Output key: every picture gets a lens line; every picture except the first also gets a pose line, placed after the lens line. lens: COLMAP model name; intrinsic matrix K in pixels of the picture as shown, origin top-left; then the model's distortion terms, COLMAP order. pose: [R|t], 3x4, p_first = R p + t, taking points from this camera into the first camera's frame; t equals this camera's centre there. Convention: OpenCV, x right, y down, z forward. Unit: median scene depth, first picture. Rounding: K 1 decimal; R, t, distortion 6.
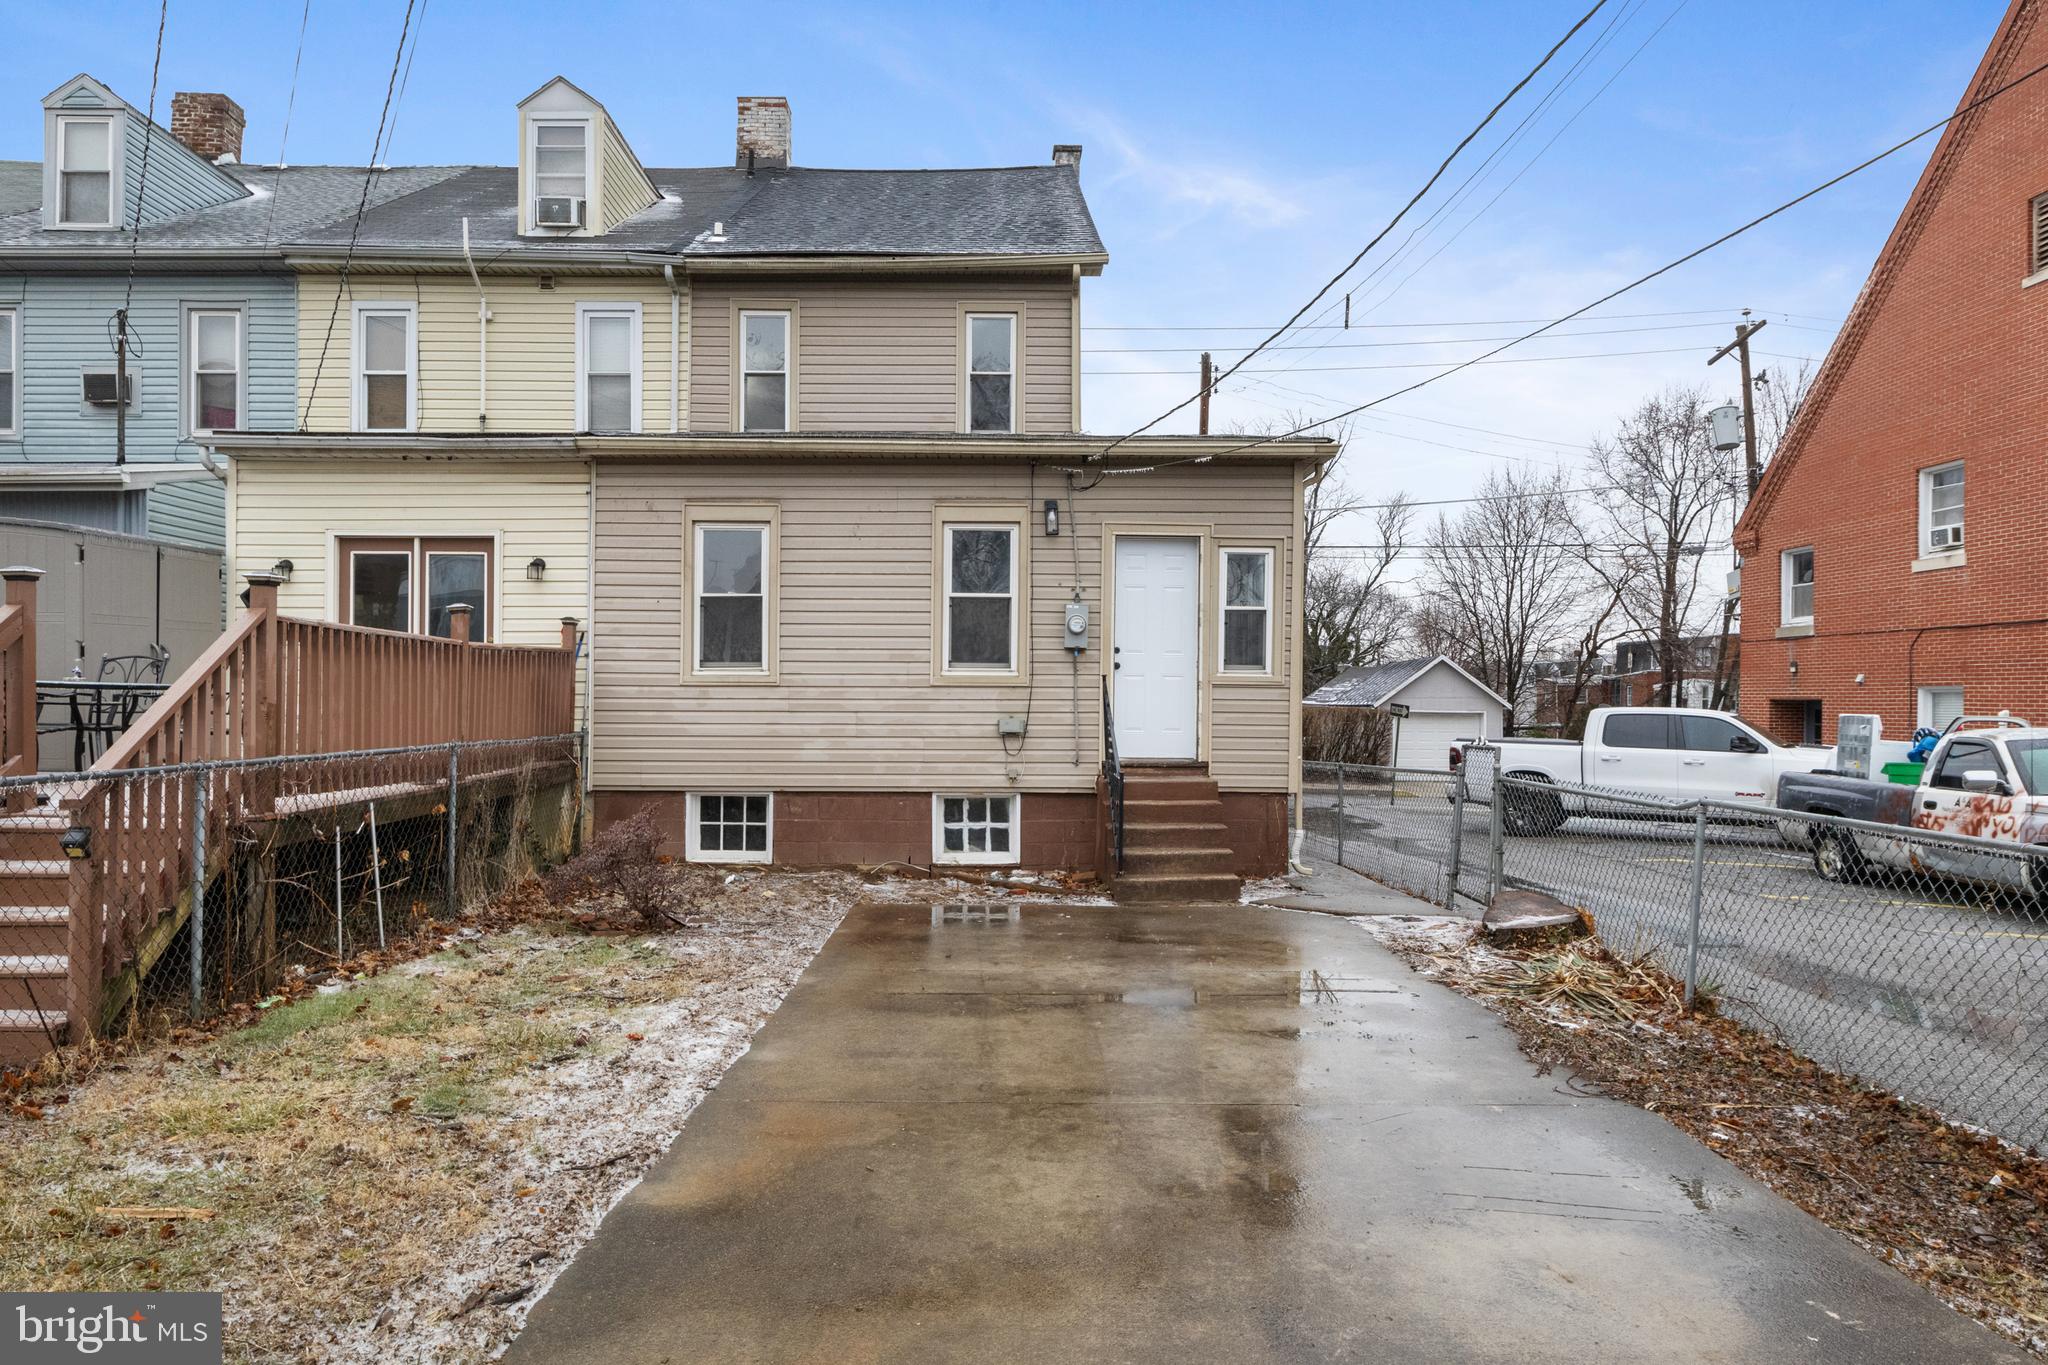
lens RADIAL K [[1292.9, 0, 1024.0], [0, 1292.9, 682.5], [0, 0, 1]] dist [0.007747, 0.000534]
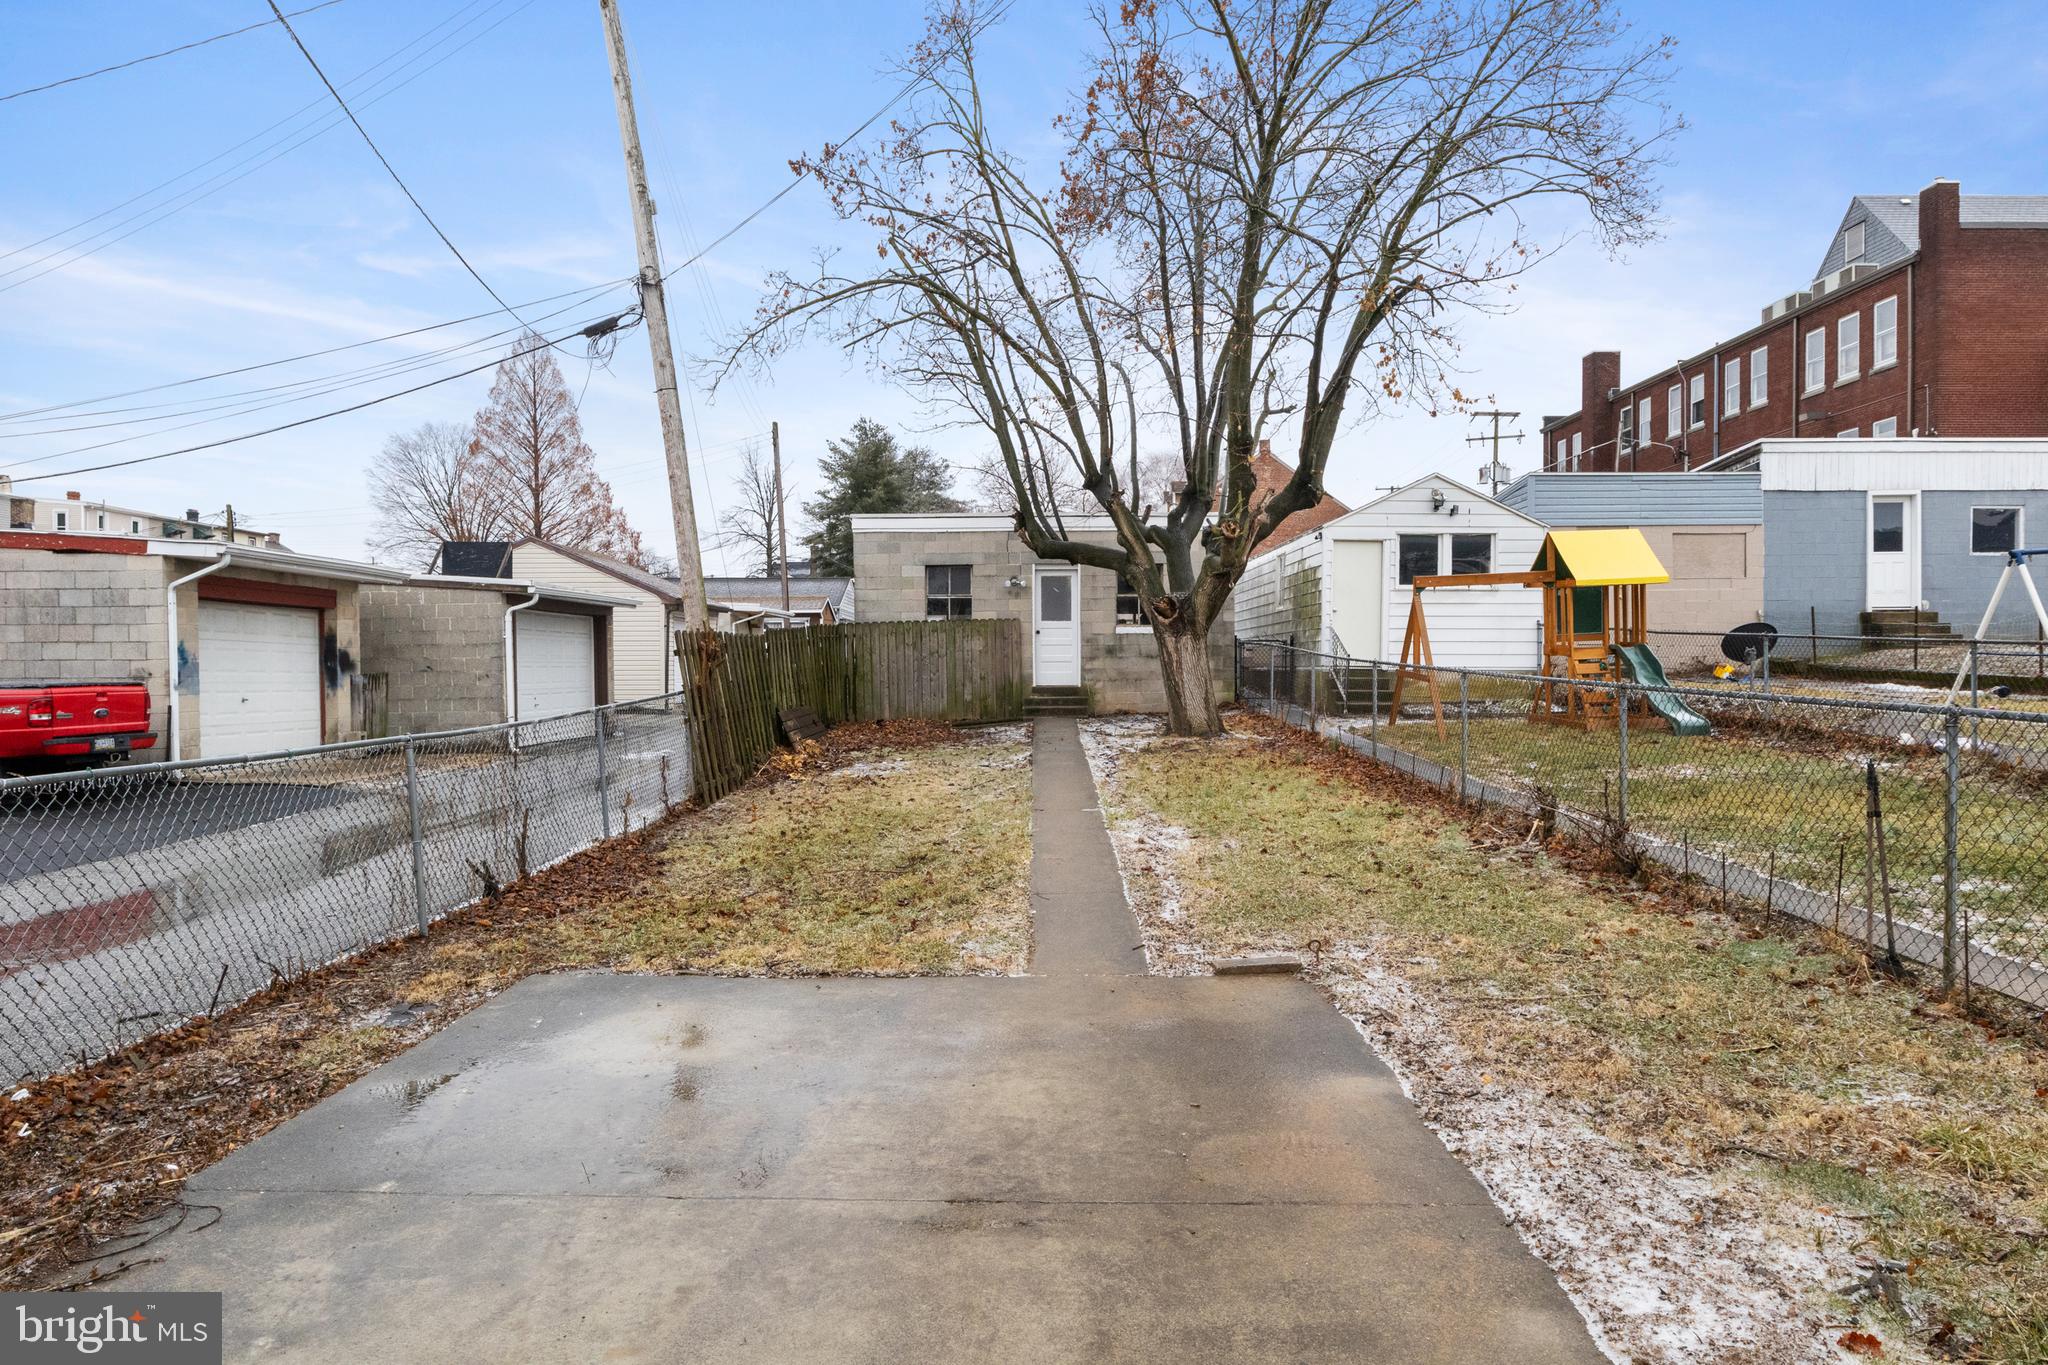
lens RADIAL K [[1292.9, 0, 1024.0], [0, 1292.9, 682.5], [0, 0, 1]] dist [0.007747, 0.000534]
pose [[-0.999673, -0.003248, 0.025373, -0.010630], [-0.003121, 0.999982, 0.005049, 0.037951], [-0.025389, 0.004968, -0.999665, 1.658369]]
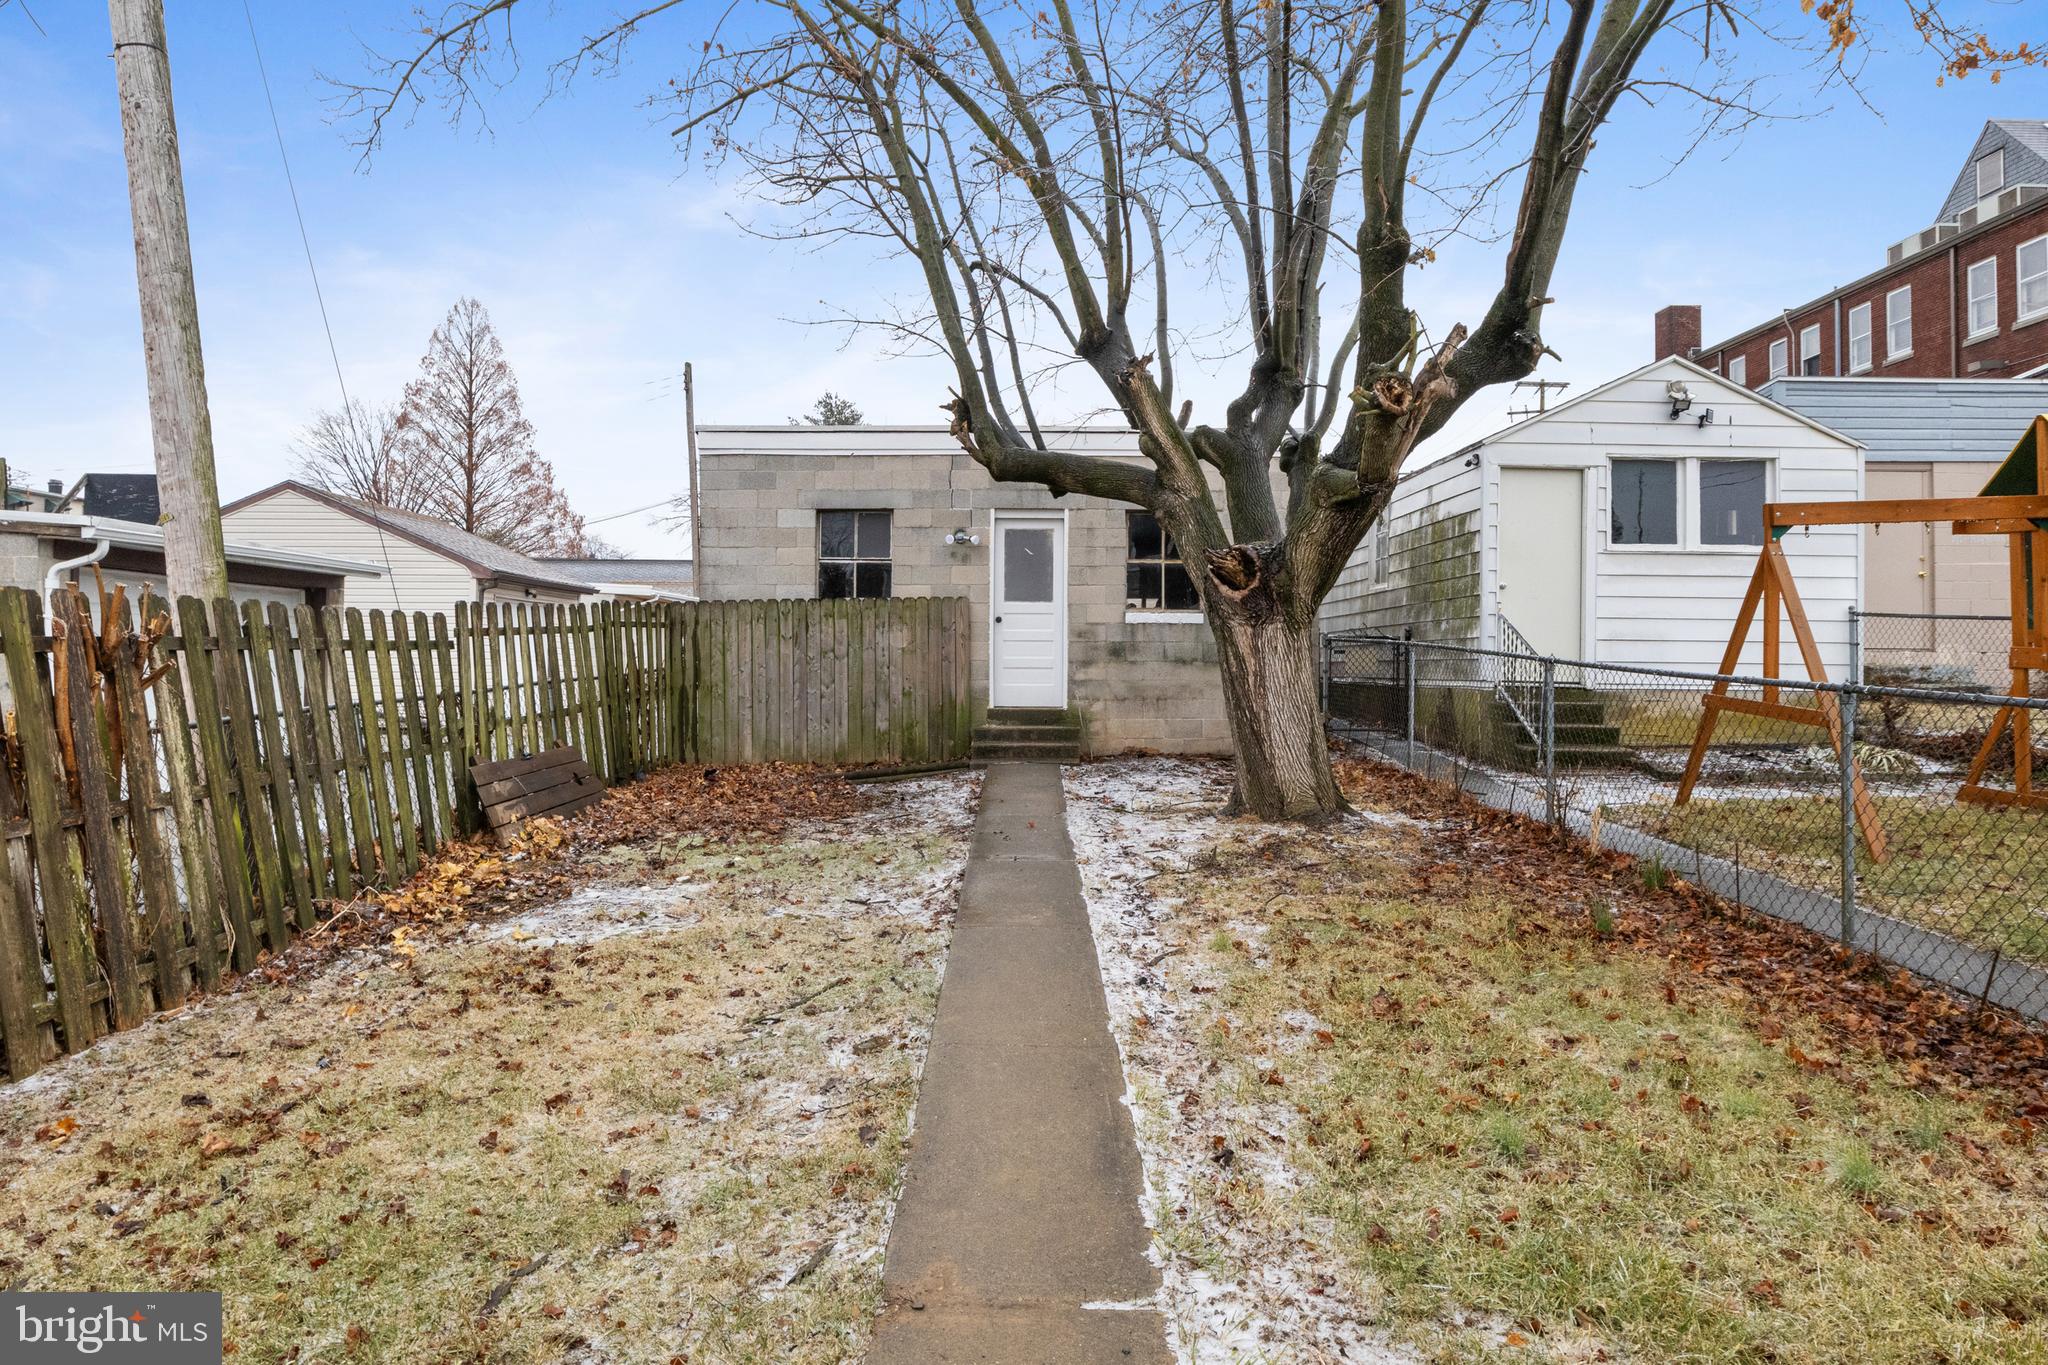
lens RADIAL K [[1292.9, 0, 1024.0], [0, 1292.9, 682.5], [0, 0, 1]] dist [0.007747, 0.000534]
pose [[-0.999849, -0.012611, 0.011918, -0.021981], [-0.012546, 0.999906, 0.005489, 0.020872], [-0.011986, 0.005338, -0.999914, 0.791474]]
